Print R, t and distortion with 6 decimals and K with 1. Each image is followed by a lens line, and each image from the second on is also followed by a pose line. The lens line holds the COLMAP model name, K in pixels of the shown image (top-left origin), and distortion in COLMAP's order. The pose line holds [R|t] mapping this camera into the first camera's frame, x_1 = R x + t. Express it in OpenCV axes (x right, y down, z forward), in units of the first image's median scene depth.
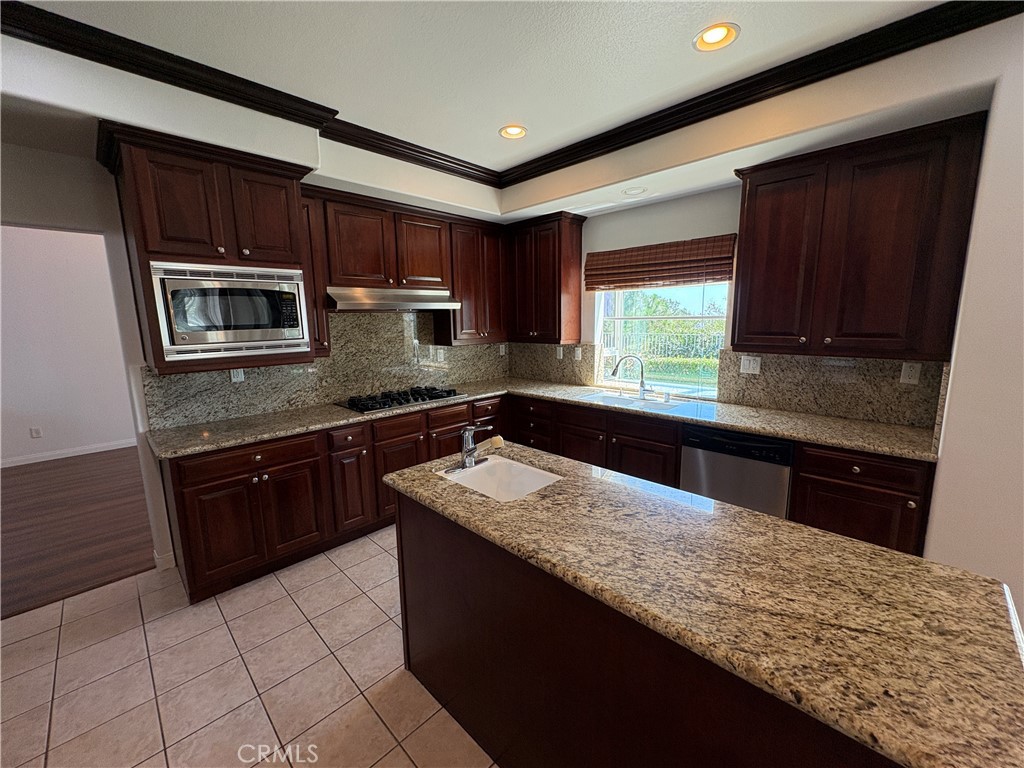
lens RADIAL K [[409.4, 0, 512.0], [0, 409.4, 384.0], [0, 0, 1]] dist [-0.000501, 0.000389]
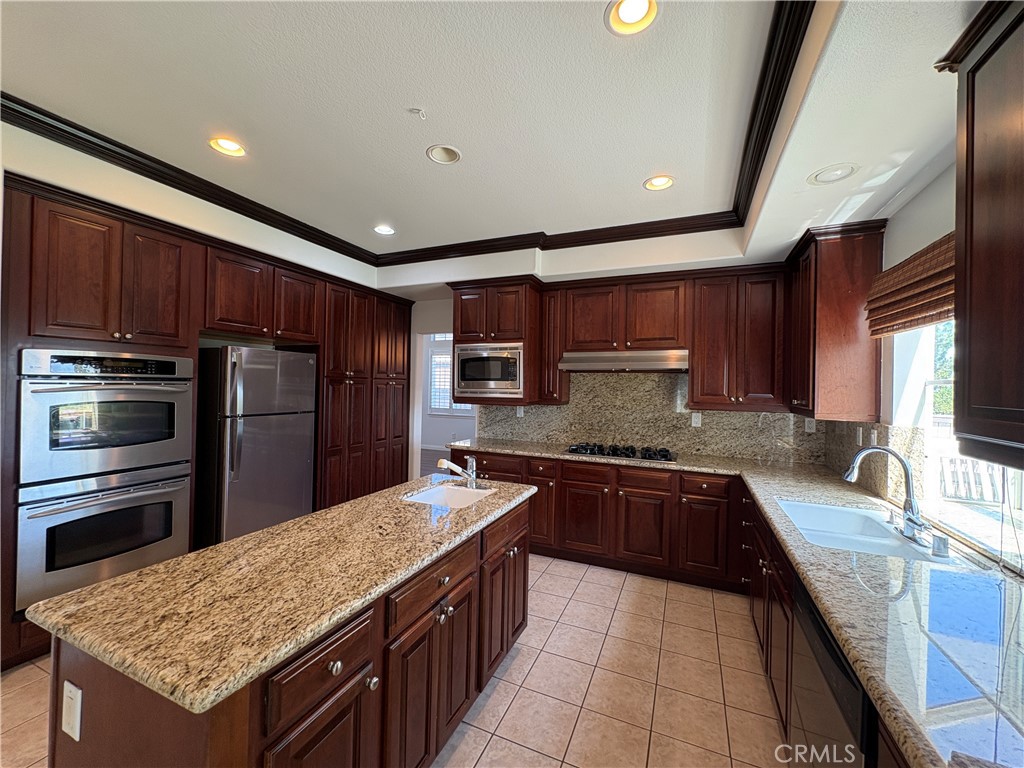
lens RADIAL K [[409.4, 0, 512.0], [0, 409.4, 384.0], [0, 0, 1]] dist [-0.000501, 0.000389]
pose [[0.361770, 0.019009, -0.932074, 1.439615], [-0.171679, 0.984052, -0.046566, -0.098181], [0.916323, 0.176864, 0.359264, 0.792287]]
